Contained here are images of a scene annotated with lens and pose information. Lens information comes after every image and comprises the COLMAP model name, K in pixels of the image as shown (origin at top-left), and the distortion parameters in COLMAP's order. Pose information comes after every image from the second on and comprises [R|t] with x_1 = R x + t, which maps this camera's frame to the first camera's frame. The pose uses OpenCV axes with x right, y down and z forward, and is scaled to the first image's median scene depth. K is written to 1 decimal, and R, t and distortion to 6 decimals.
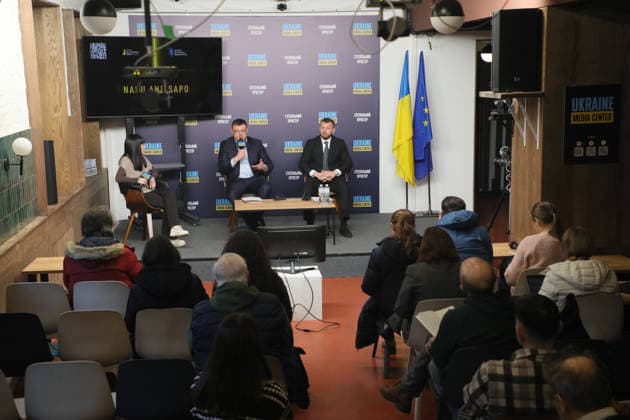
lens RADIAL K [[915.3, 0, 317.4], [0, 915.3, 210.6], [0, 0, 1]] dist [0.246656, 0.000000]
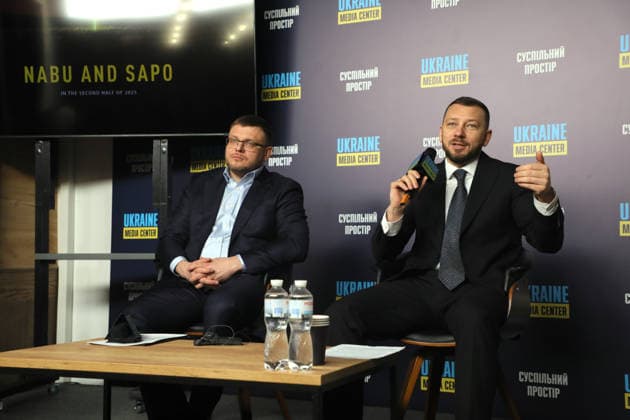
lens RADIAL K [[826.4, 0, 312.5], [0, 826.4, 214.9], [0, 0, 1]] dist [0.176915, 0.000000]
pose [[0.864361, -0.011369, -0.502743, 0.102034], [-0.092012, 0.979291, -0.180341, -0.006373], [0.494382, 0.202138, 0.845415, 0.710519]]
